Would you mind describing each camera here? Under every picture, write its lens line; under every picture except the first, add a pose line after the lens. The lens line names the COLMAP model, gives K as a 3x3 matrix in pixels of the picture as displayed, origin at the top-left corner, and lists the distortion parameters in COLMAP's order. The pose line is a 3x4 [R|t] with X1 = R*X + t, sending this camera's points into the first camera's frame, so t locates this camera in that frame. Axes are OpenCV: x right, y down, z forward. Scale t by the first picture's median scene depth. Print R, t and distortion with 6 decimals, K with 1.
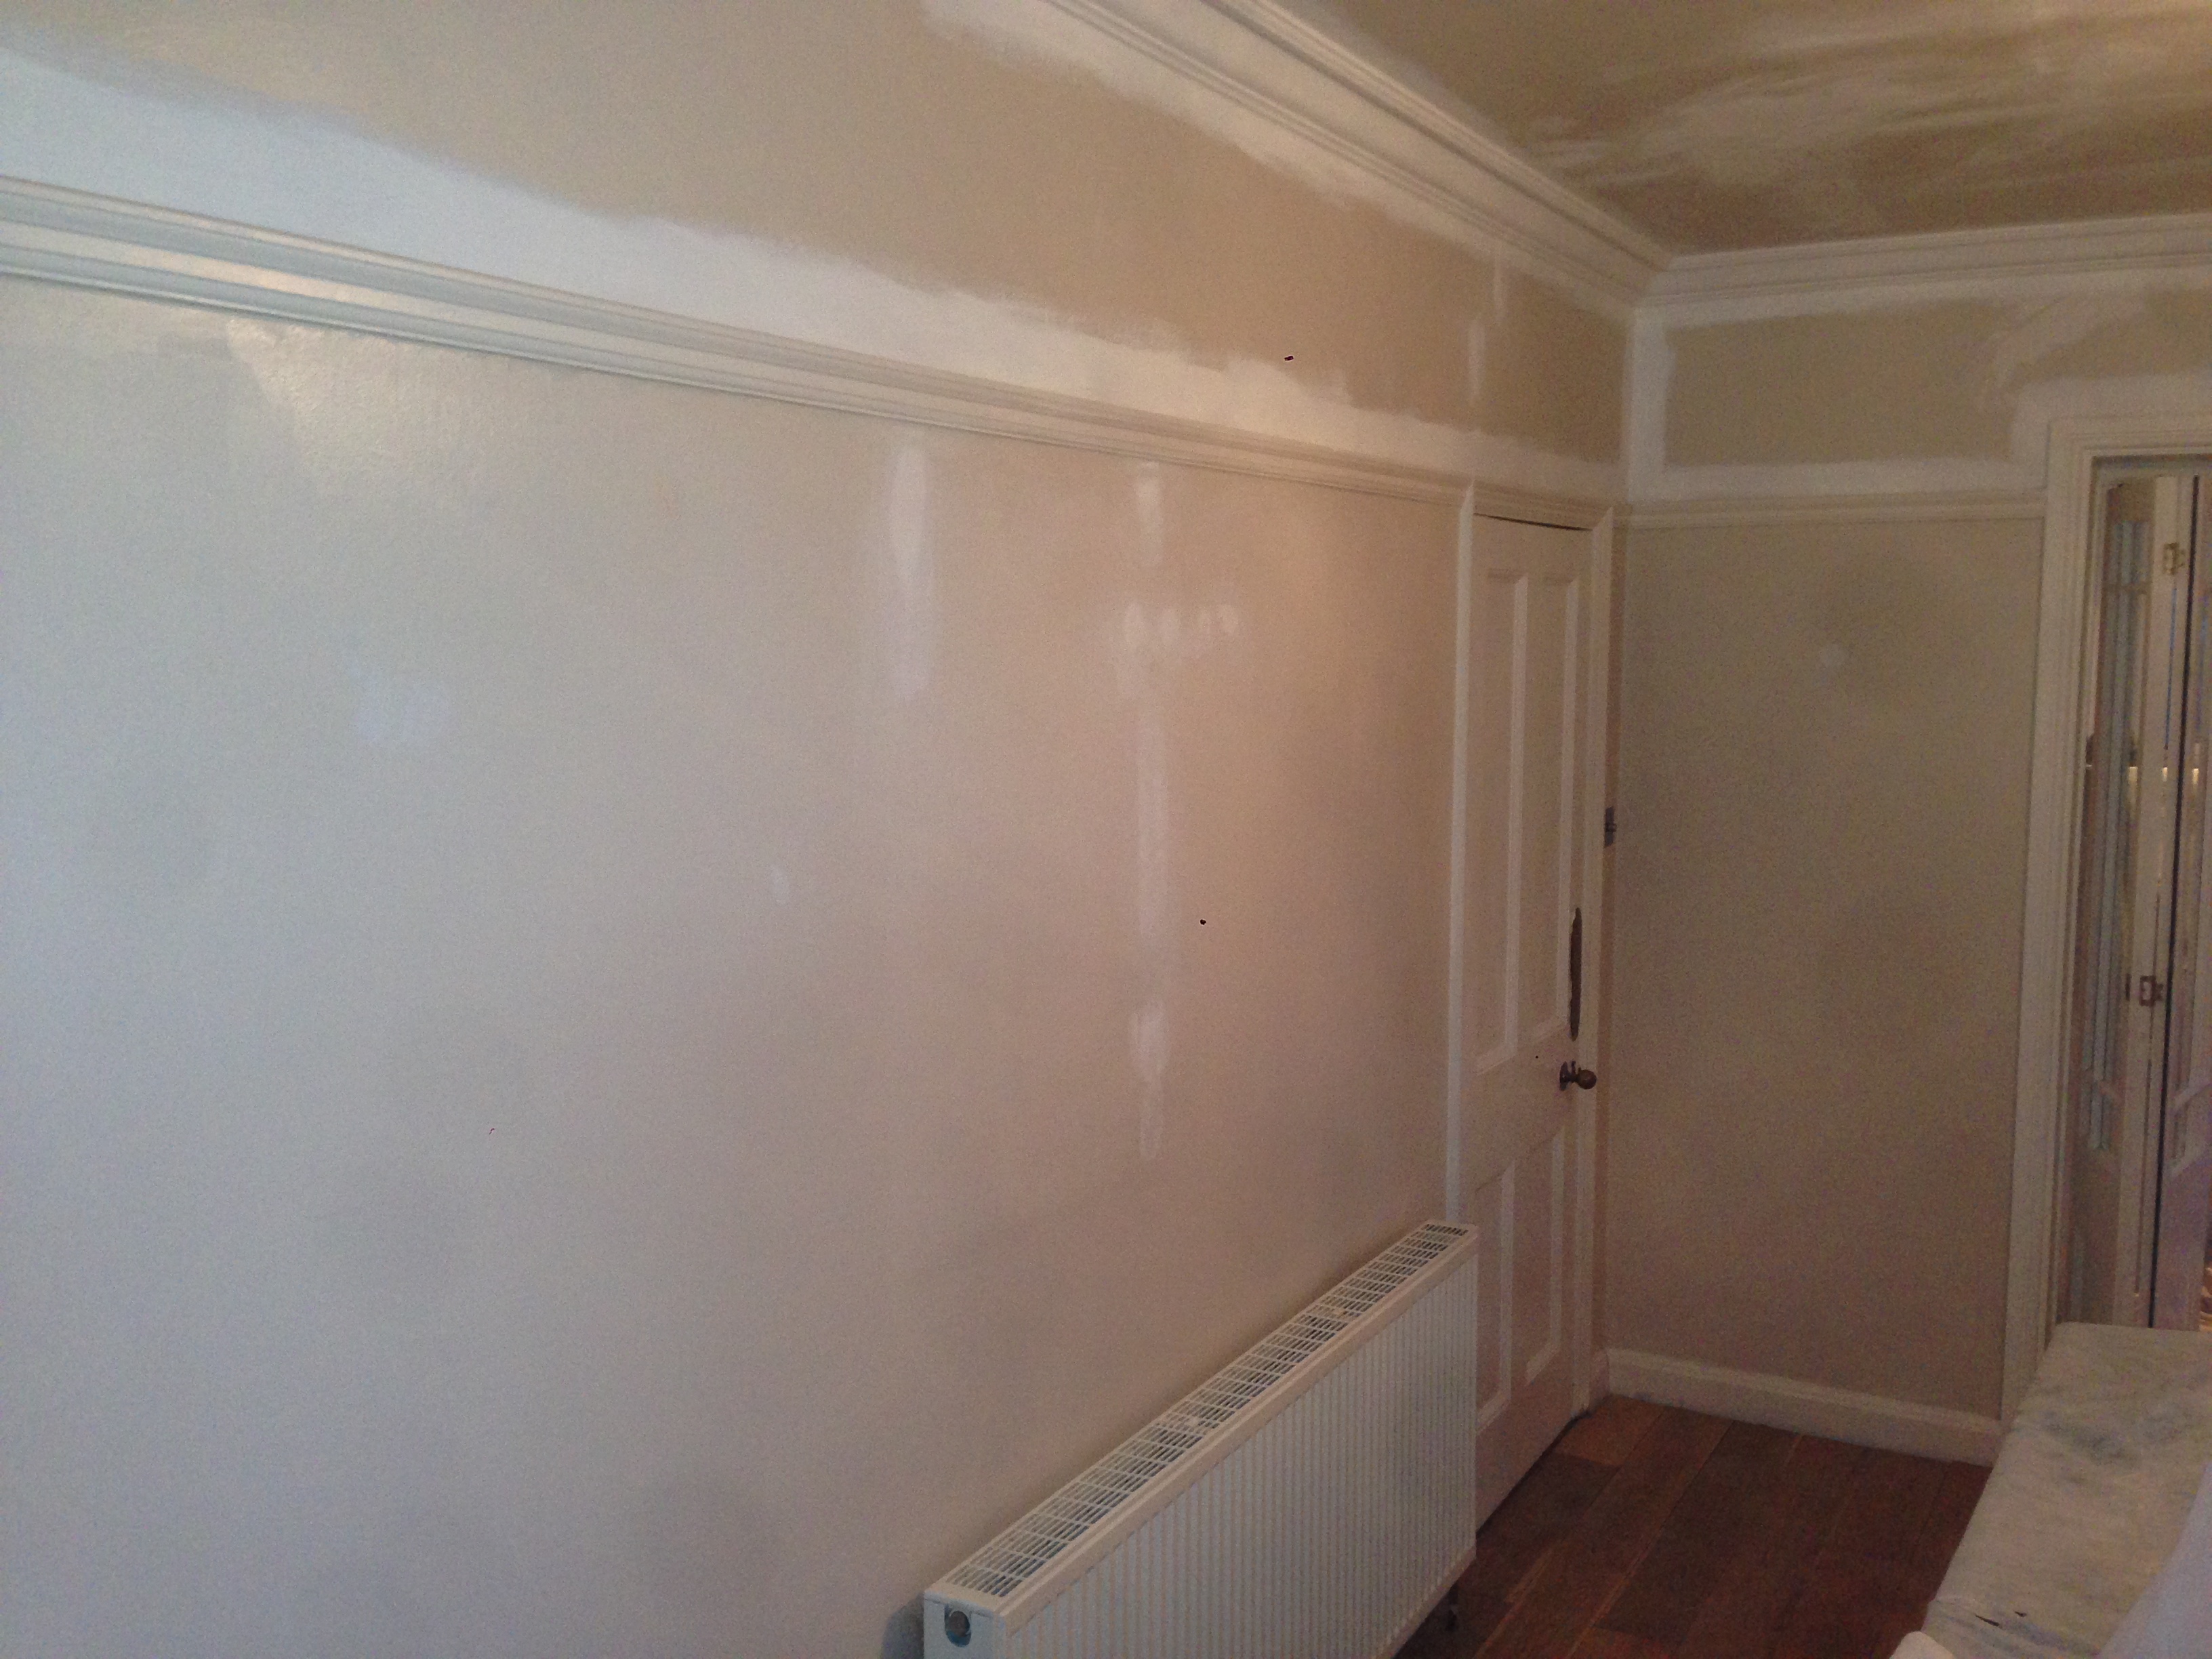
lens RADIAL K [[2020.8, 0, 1110.9], [0, 2020.8, 836.6], [0, 0, 1]] dist [0.091481, -0.136889]
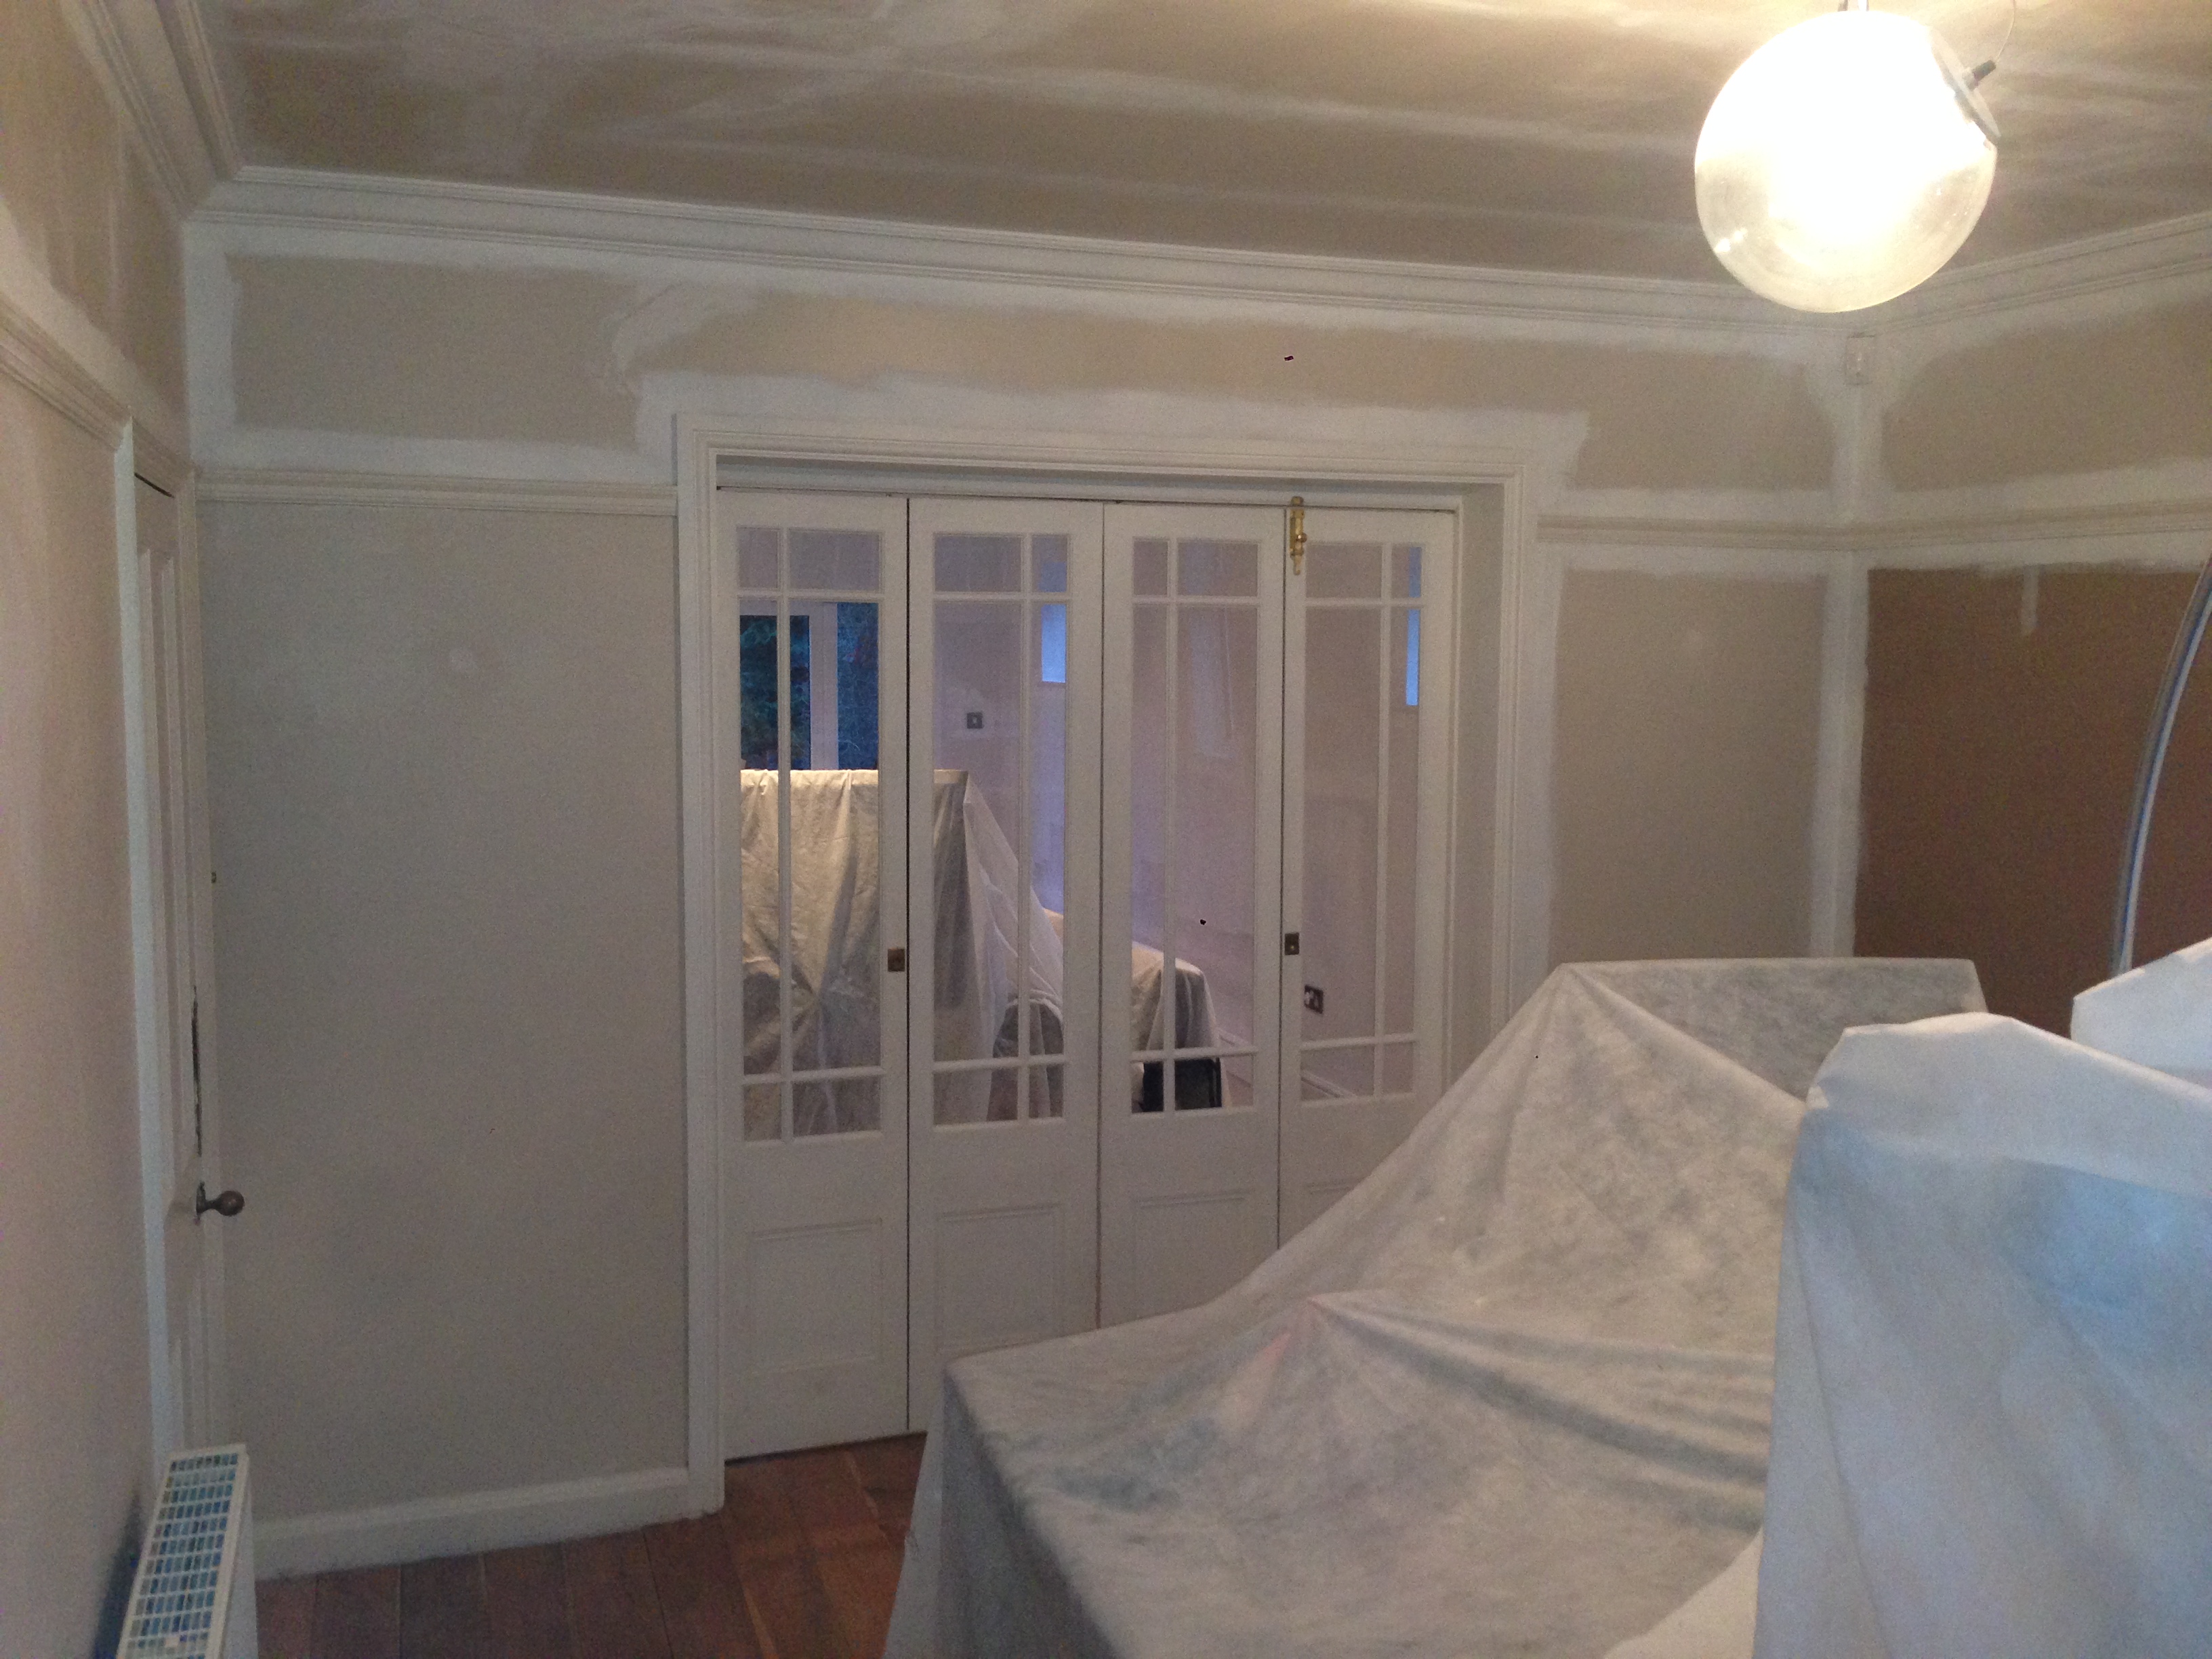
lens RADIAL K [[2020.8, 0, 1110.9], [0, 2020.8, 836.6], [0, 0, 1]] dist [0.091481, -0.136889]
pose [[0.656828, -0.071839, 0.750611, -0.129389], [0.072464, 0.996858, 0.031996, -0.022862], [-0.750551, 0.033377, 0.659969, 0.230493]]
